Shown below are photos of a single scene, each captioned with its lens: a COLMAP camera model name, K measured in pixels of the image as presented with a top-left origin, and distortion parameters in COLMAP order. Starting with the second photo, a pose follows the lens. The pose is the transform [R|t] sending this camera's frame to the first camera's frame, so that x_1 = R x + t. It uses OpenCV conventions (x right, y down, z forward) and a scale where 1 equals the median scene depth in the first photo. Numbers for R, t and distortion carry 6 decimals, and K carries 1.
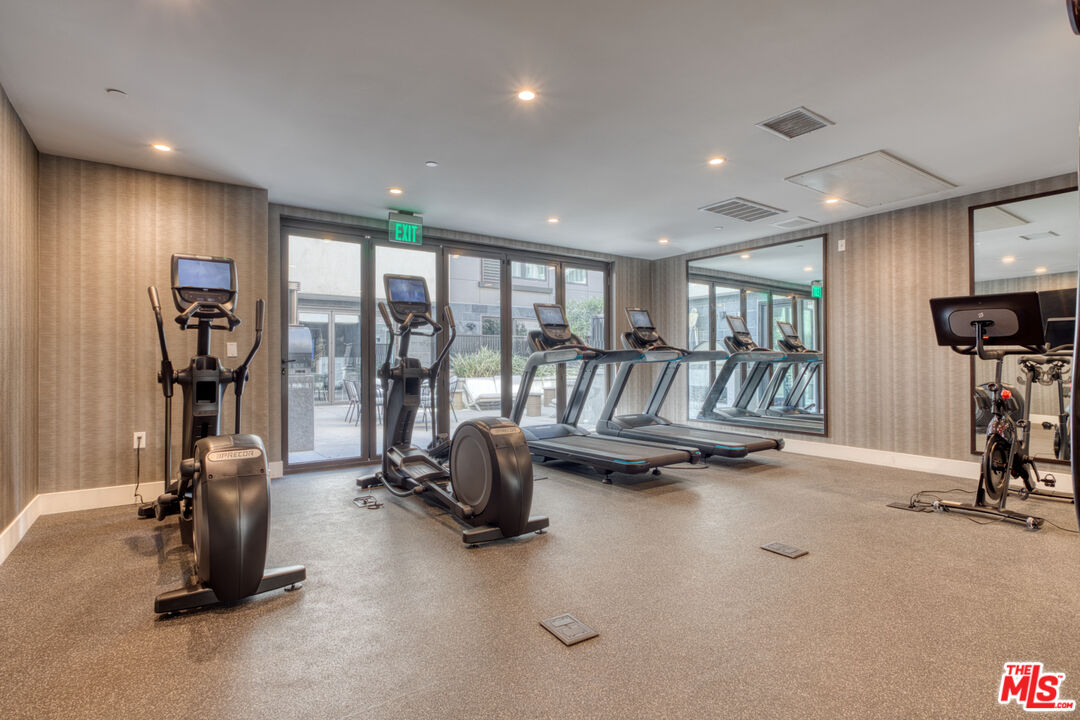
lens RADIAL K [[528.3, 0, 538.5], [0, 528.3, 362.0], [0, 0, 1]] dist [0.005626, 0.002882]
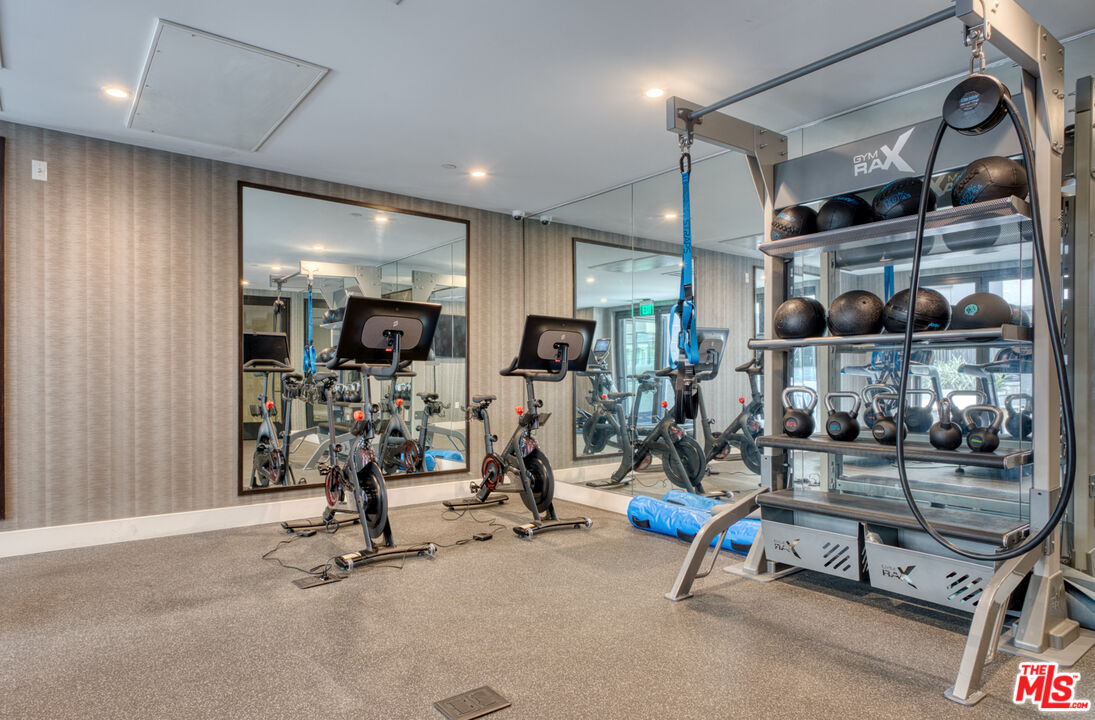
lens RADIAL K [[641.8, 0, 573.7], [0, 641.8, 375.4], [0, 0, 1]] dist [-0.000025, -0.001479]
pose [[-0.069346, -0.010413, 0.997538, -0.159893], [-0.008875, 0.999912, 0.009821, -0.017560], [-0.997553, -0.008172, -0.069432, 0.538425]]
